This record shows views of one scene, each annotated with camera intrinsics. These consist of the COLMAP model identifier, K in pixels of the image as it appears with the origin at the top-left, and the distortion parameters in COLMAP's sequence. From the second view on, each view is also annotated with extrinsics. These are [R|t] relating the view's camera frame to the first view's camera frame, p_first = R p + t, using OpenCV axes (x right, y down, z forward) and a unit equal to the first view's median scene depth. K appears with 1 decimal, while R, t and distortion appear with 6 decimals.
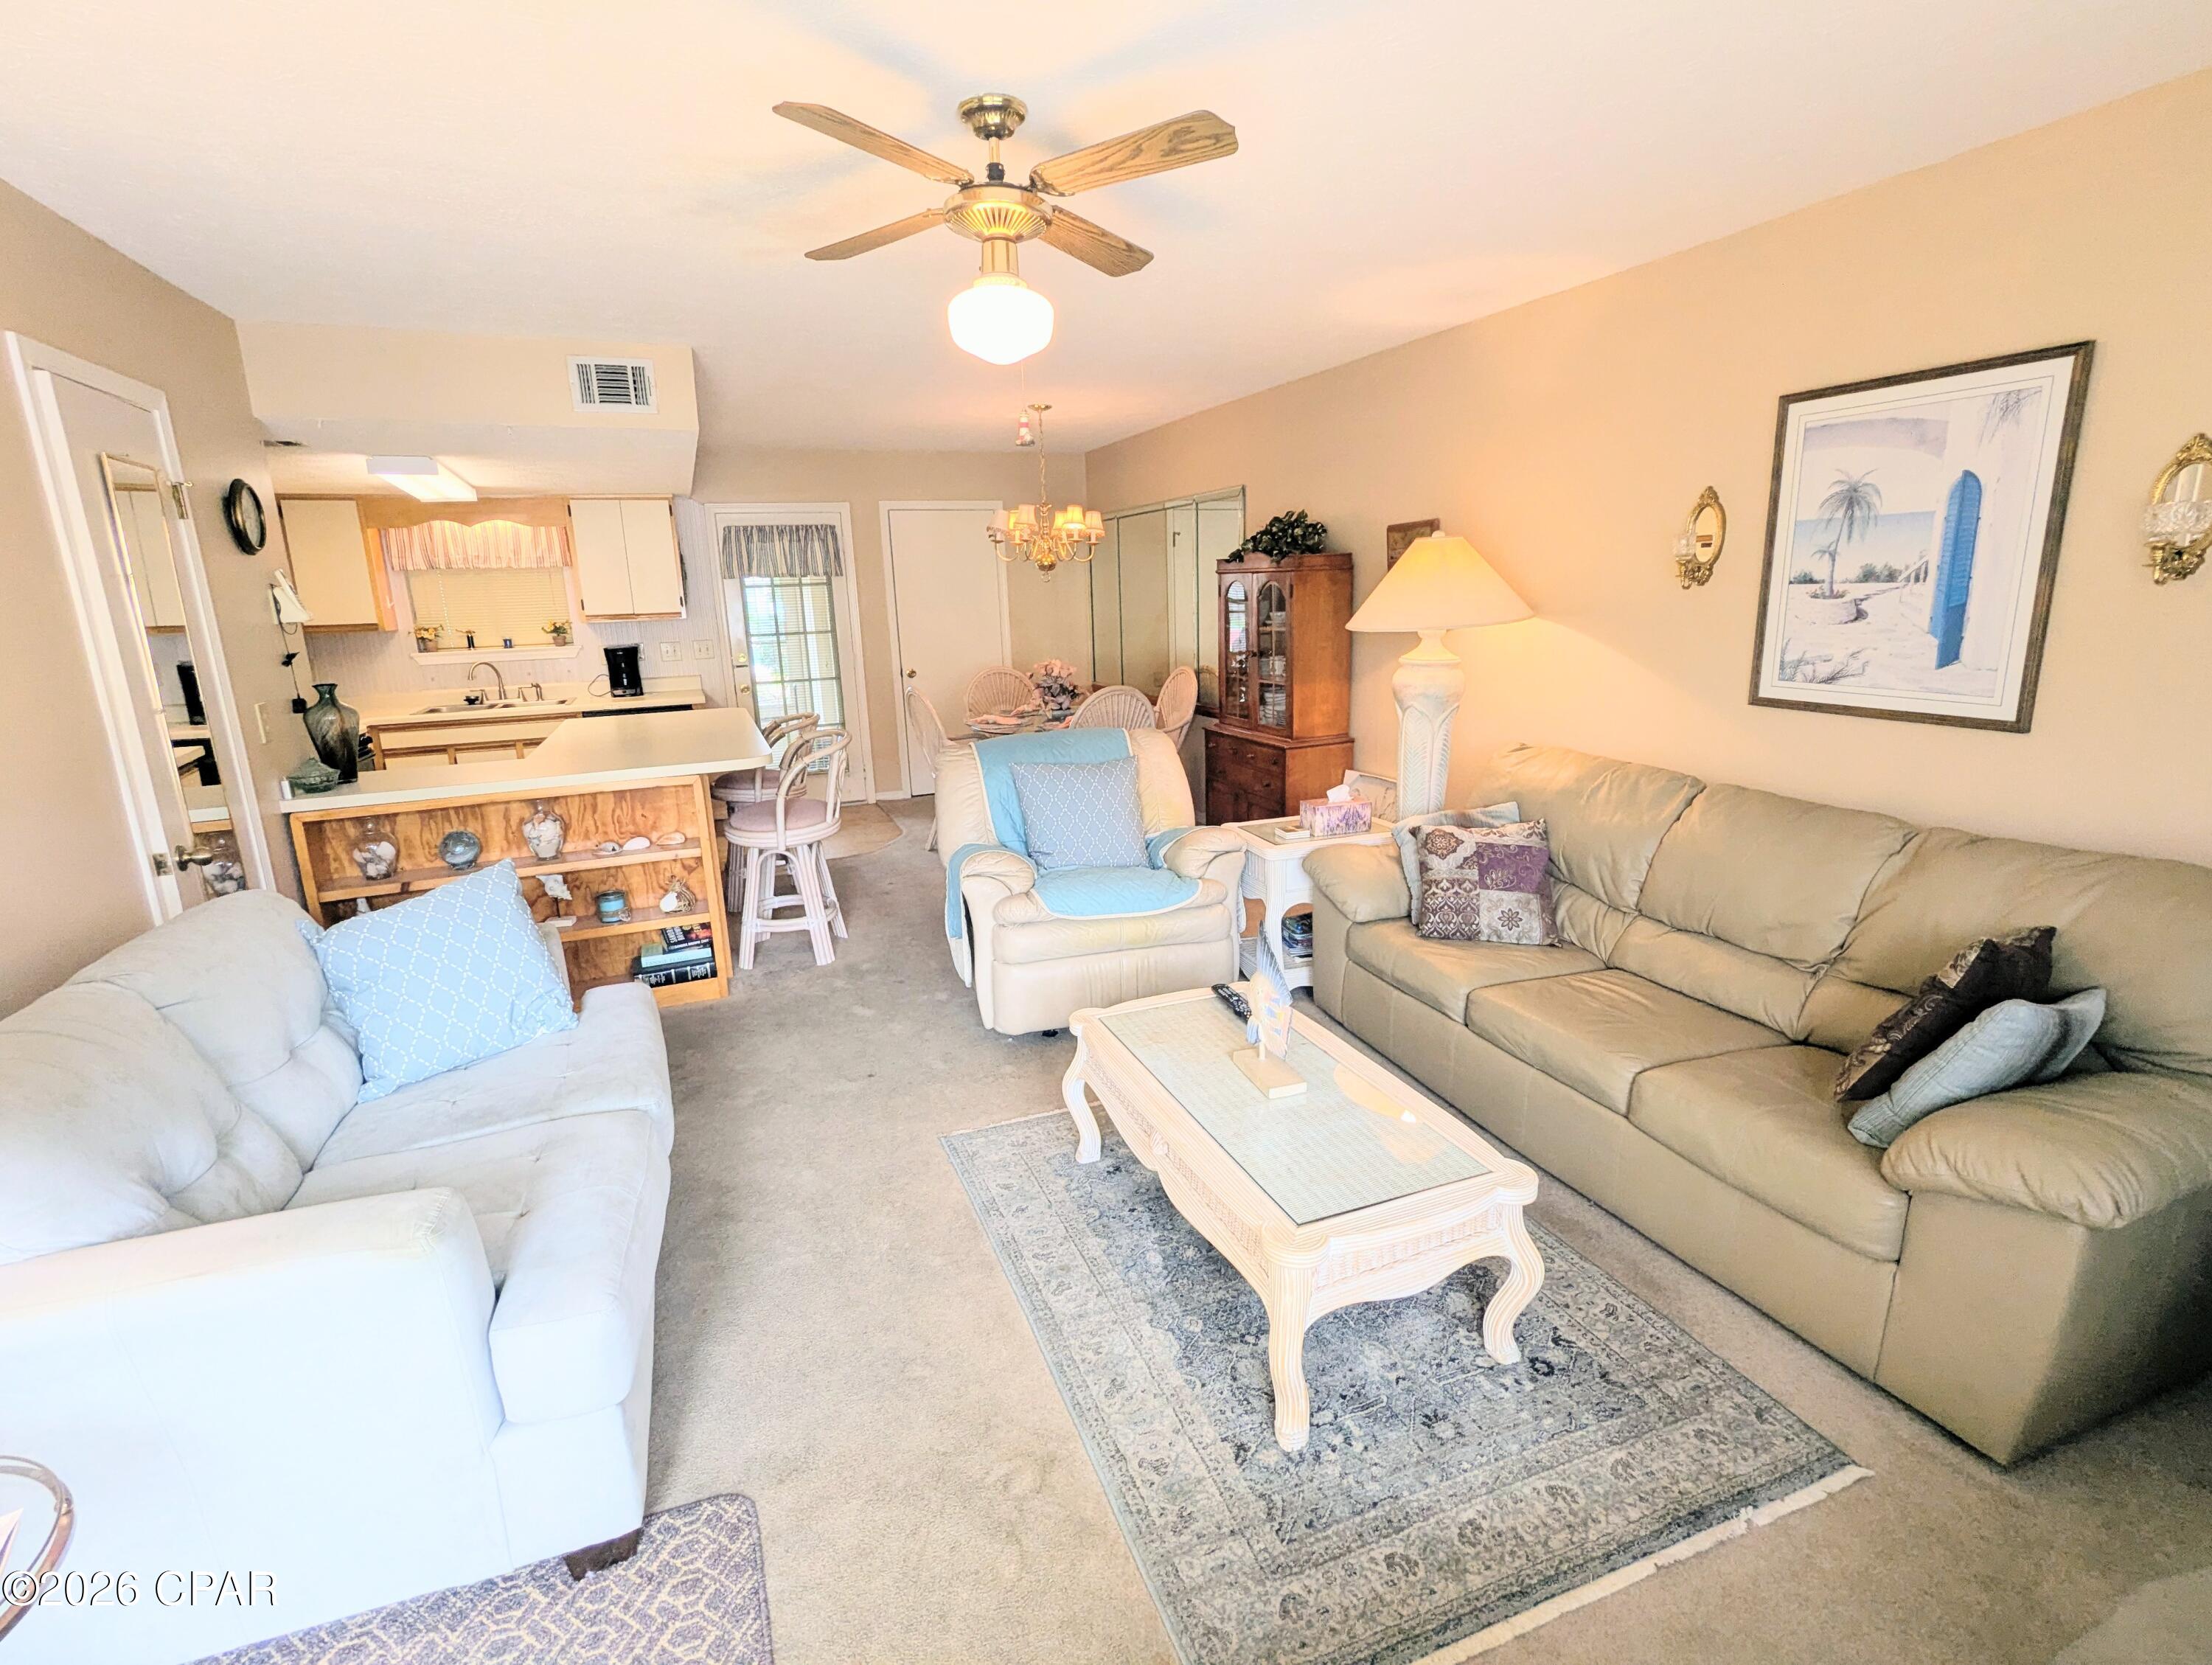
lens RADIAL K [[1061.5, 0, 1106.0], [0, 1061.5, 832.5], [0, 0, 1]] dist [0.002667, 0.000711]
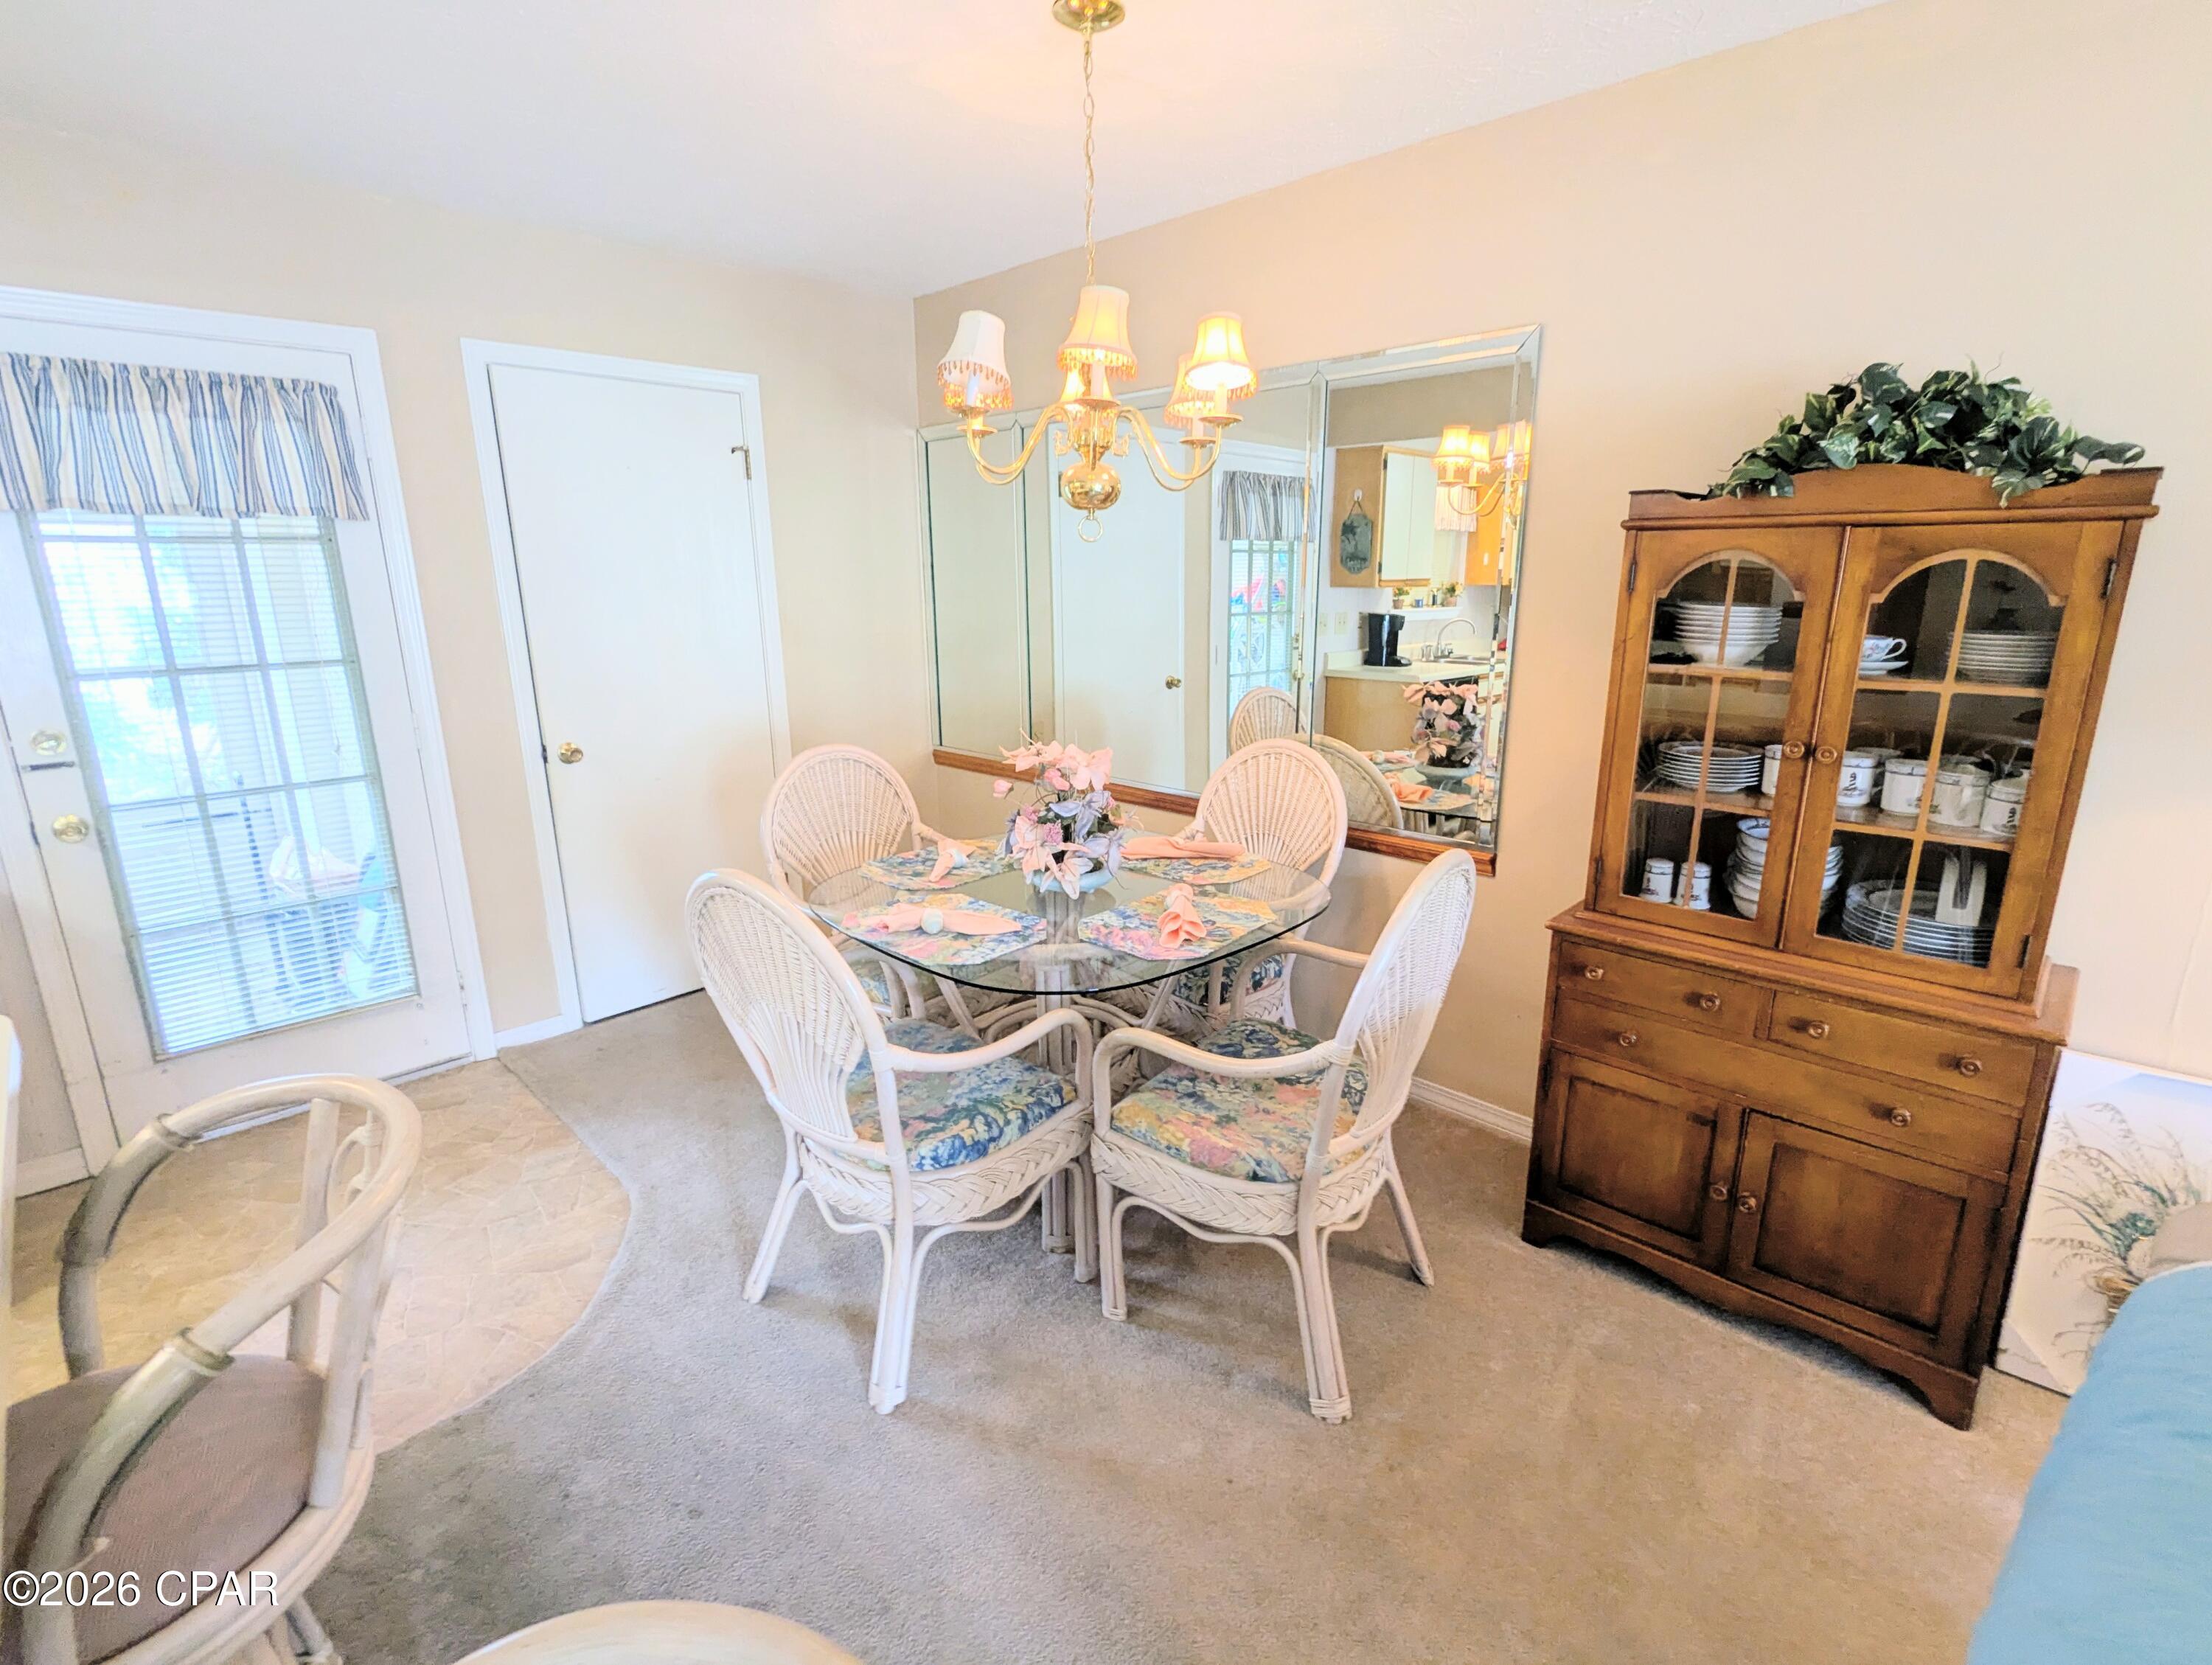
lens RADIAL K [[1061.5, 0, 1106.0], [0, 1061.5, 832.5], [0, 0, 1]] dist [0.002667, 0.000711]
pose [[0.915143, -0.073981, 0.396282, -0.167171], [0.070156, 0.997243, 0.024161, -0.119982], [-0.396977, 0.005691, 0.917811, 0.545433]]
